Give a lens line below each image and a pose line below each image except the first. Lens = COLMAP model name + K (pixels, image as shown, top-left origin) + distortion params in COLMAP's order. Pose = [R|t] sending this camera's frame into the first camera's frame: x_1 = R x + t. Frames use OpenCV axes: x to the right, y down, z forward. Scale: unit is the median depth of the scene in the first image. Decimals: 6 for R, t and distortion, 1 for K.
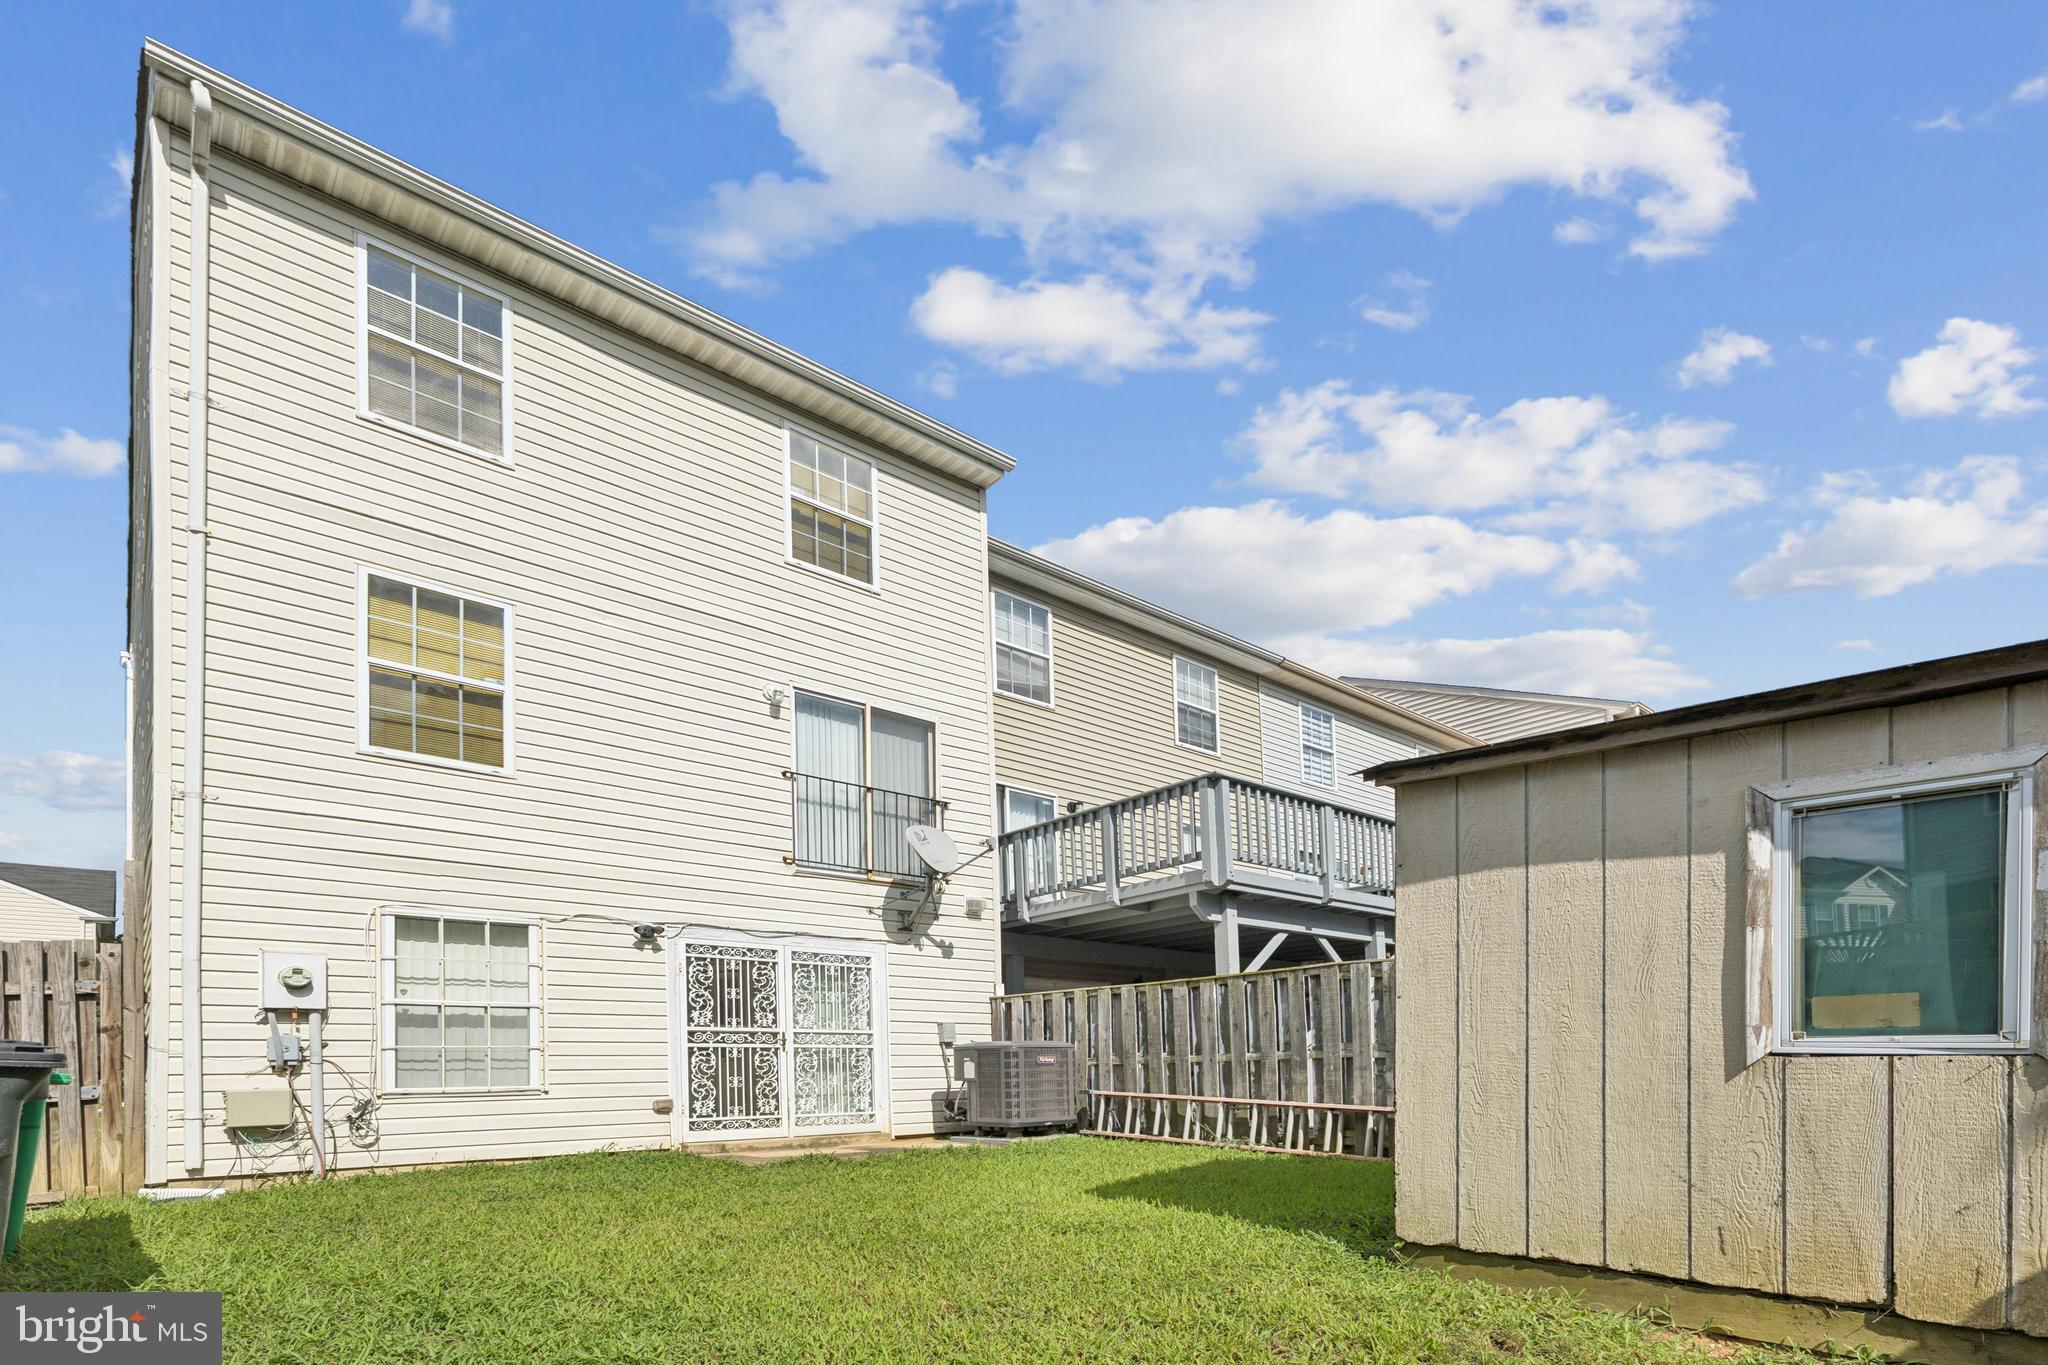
lens RADIAL K [[946.7, 0, 1024.0], [0, 946.7, 682.5], [0, 0, 1]] dist [-0.054366, 0.000171]
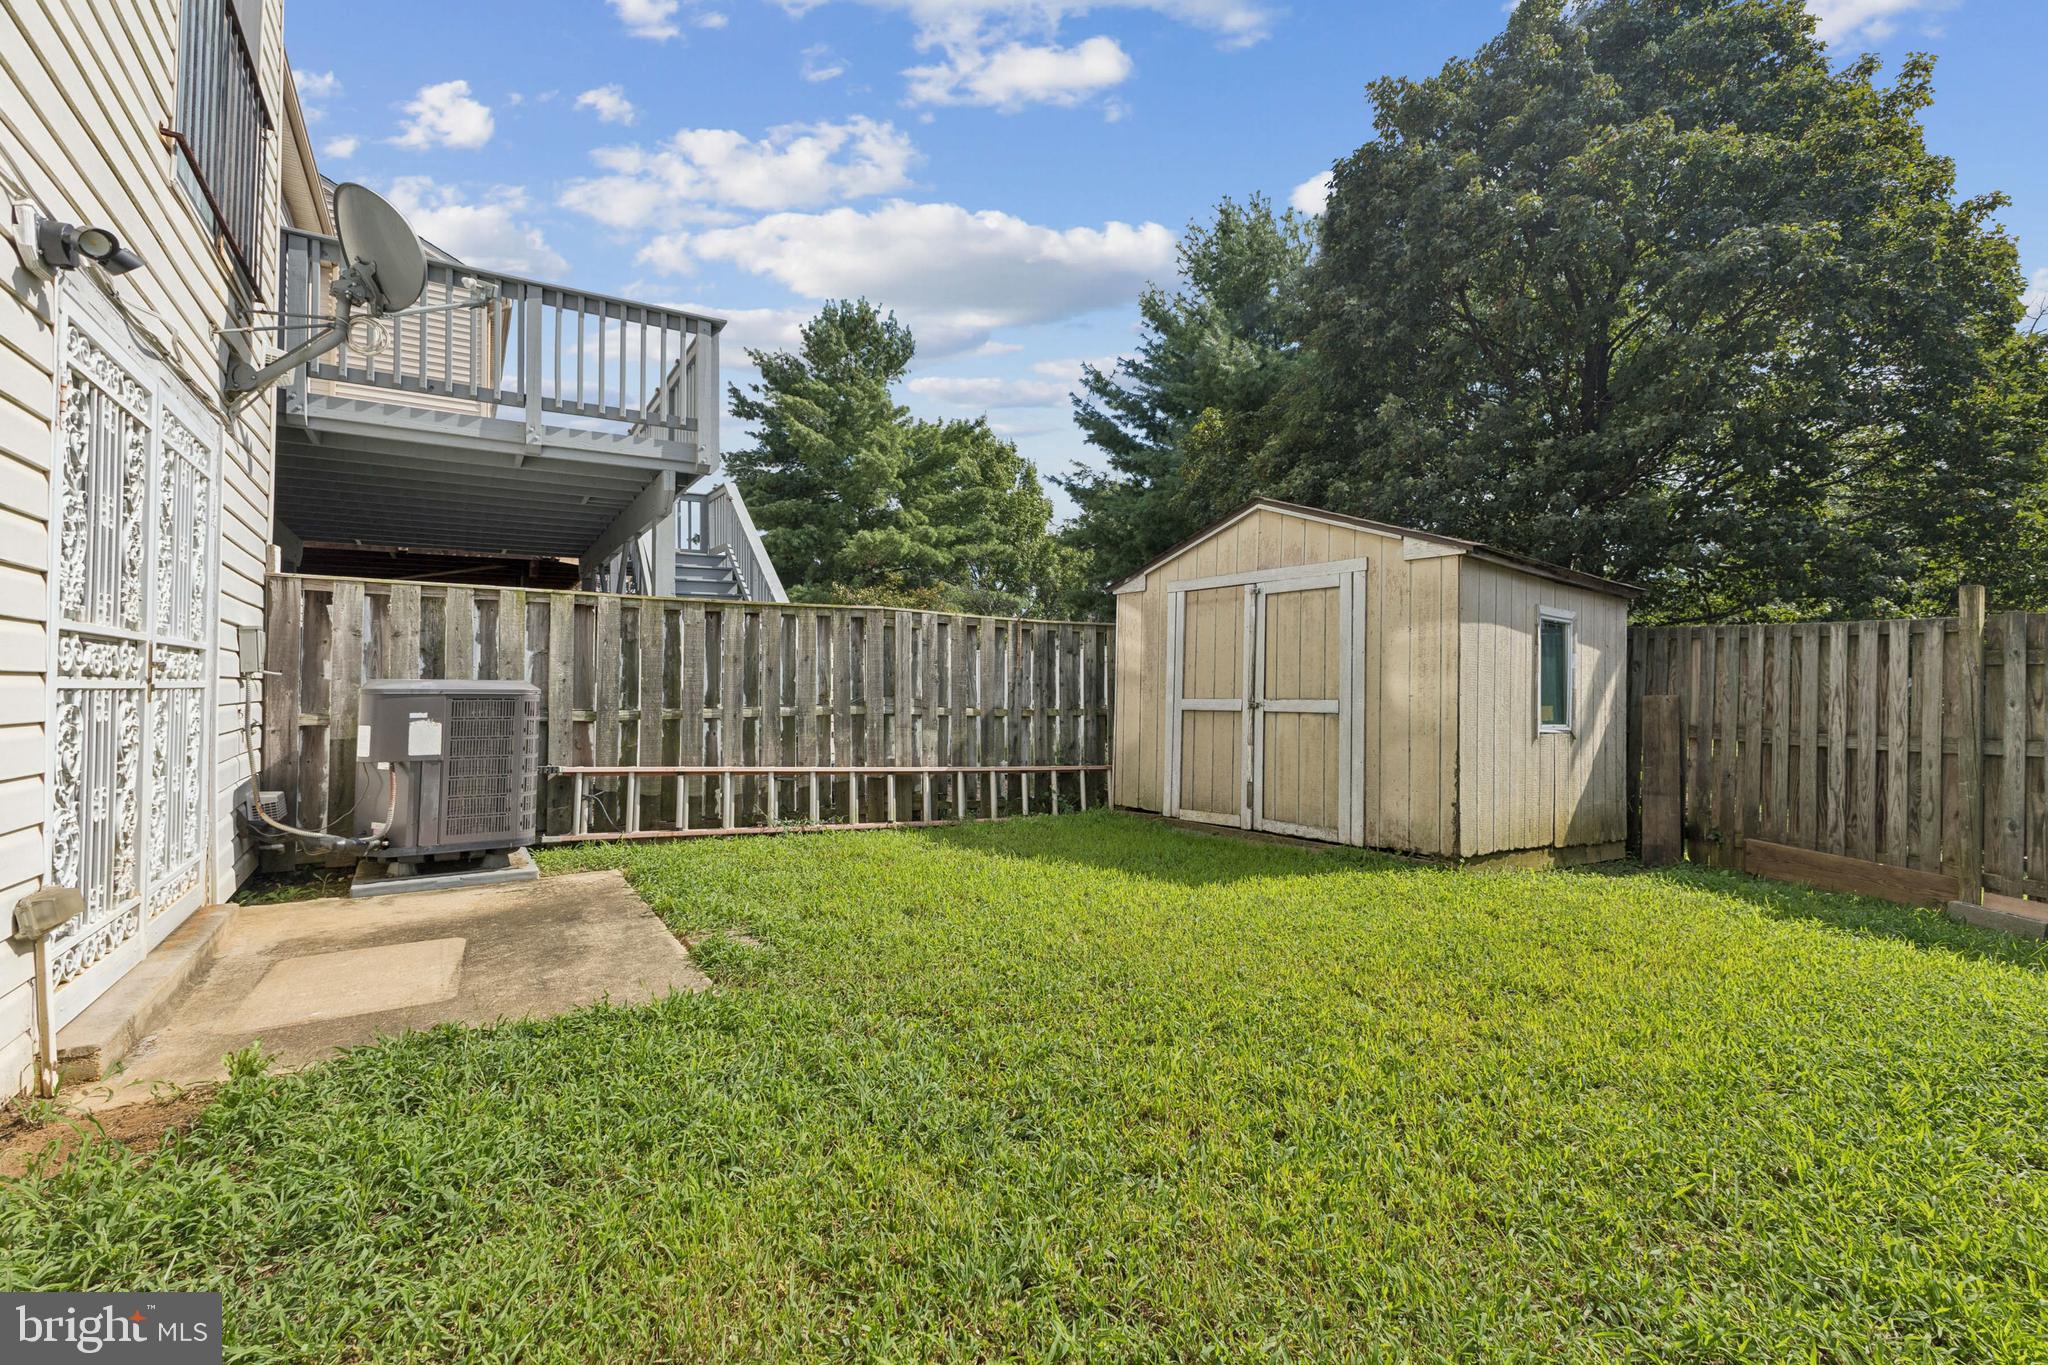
lens RADIAL K [[900.5, 0, 1024.0], [0, 900.5, 682.5], [0, 0, 1]] dist [-0.000065, -0.000134]
pose [[0.143647, 0.025270, 0.989306, -0.438289], [-0.371958, 0.927754, 0.030310, 0.277507], [-0.917067, -0.372335, 0.142669, 0.709071]]
